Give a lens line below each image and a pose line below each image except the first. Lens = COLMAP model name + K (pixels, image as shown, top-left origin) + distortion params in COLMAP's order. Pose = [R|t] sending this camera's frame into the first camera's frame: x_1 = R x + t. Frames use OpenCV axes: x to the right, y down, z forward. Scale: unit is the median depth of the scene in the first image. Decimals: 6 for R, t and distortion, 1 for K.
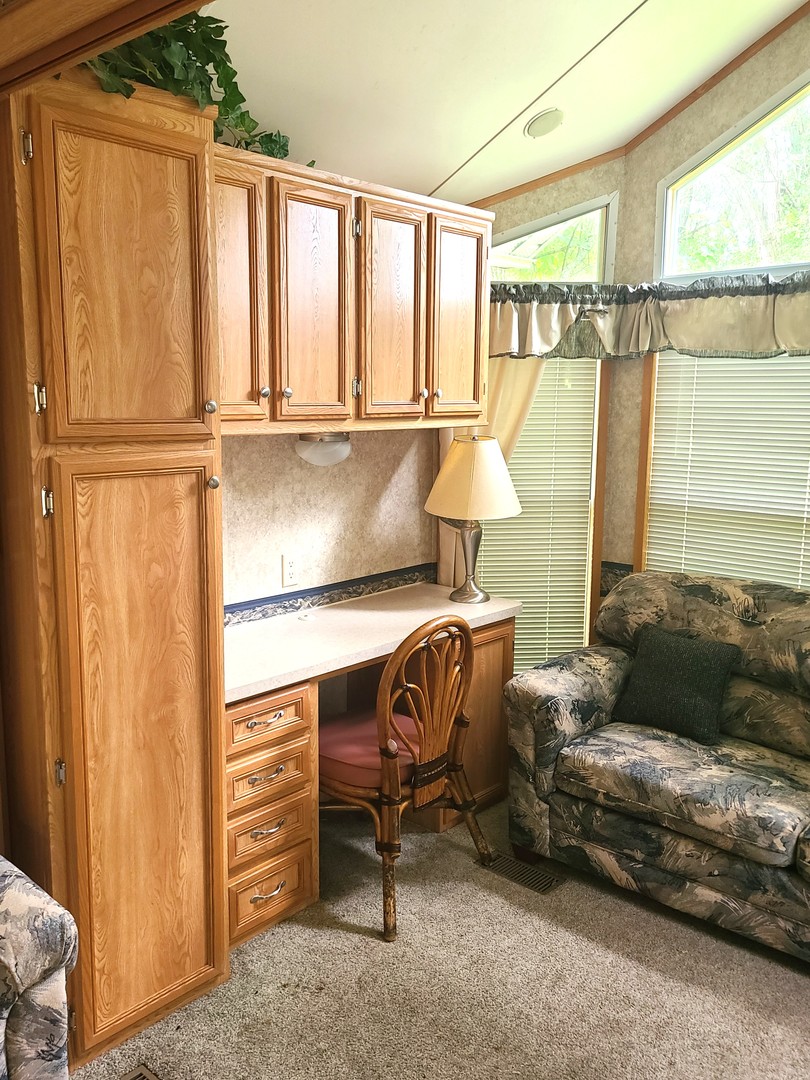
lens RADIAL K [[859.4, 0, 462.0], [0, 859.4, 539.9], [0, 0, 1]] dist [0.052972, -0.039113]
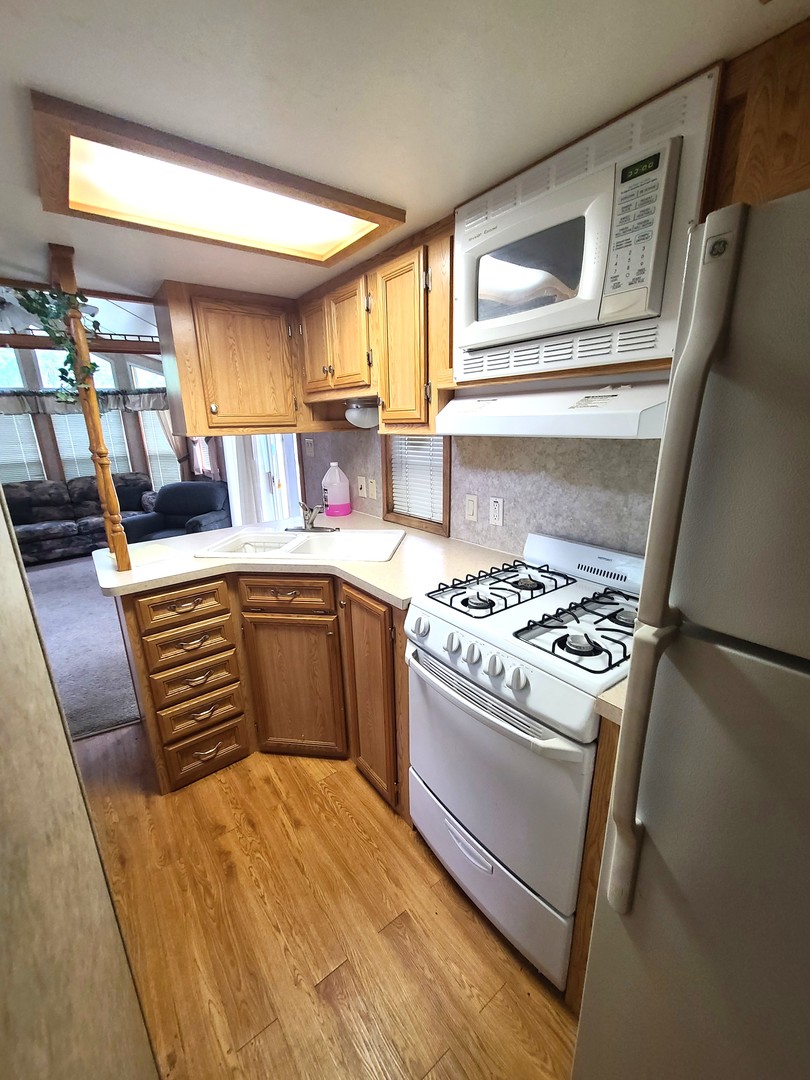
lens RADIAL K [[440.4, 0, 397.0], [0, 440.4, 547.1], [0, 0, 1]] dist [-0.002048, 0.001094]
pose [[0.199061, -0.286564, 0.937153, -1.071682], [0.205944, 0.947169, 0.245882, 0.171391], [-0.958103, 0.144055, 0.247561, -0.827571]]
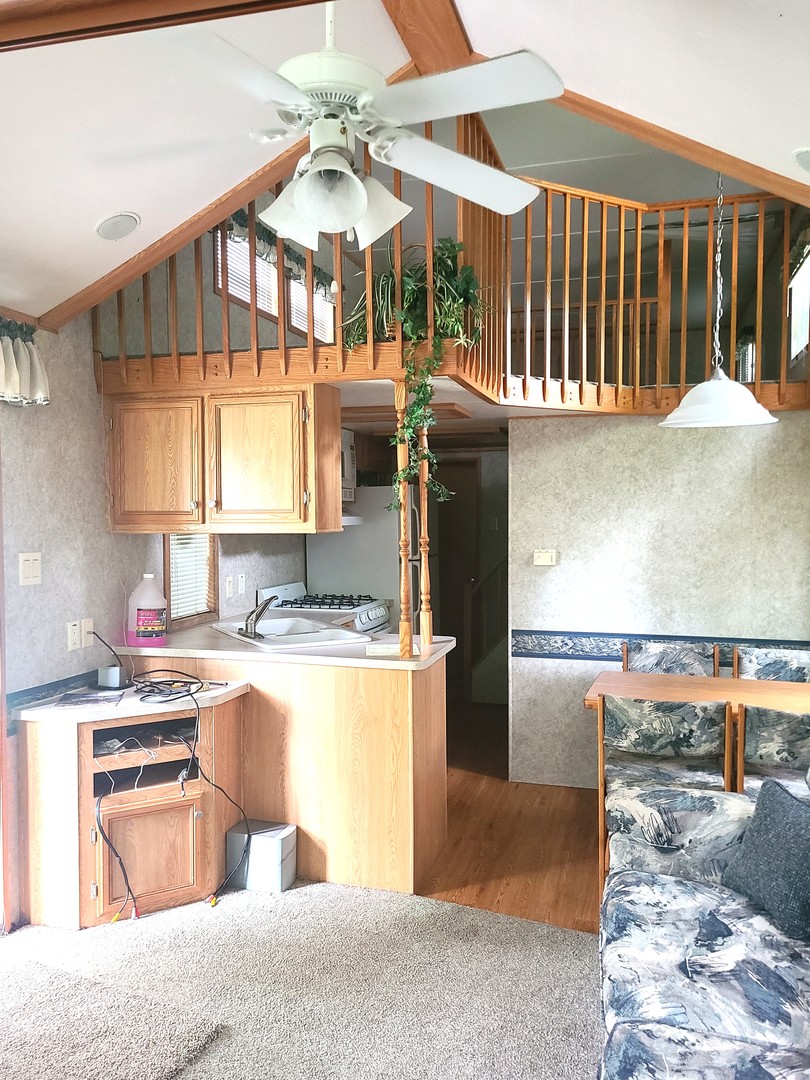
lens RADIAL K [[859.4, 0, 398.2], [0, 859.4, 541.2], [0, 0, 1]] dist [0.052972, -0.039113]
pose [[-0.898208, 0.006636, -0.439521, -0.041460], [-0.087858, 0.977000, 0.194298, -0.110974], [0.430702, 0.213135, -0.876966, 0.681530]]
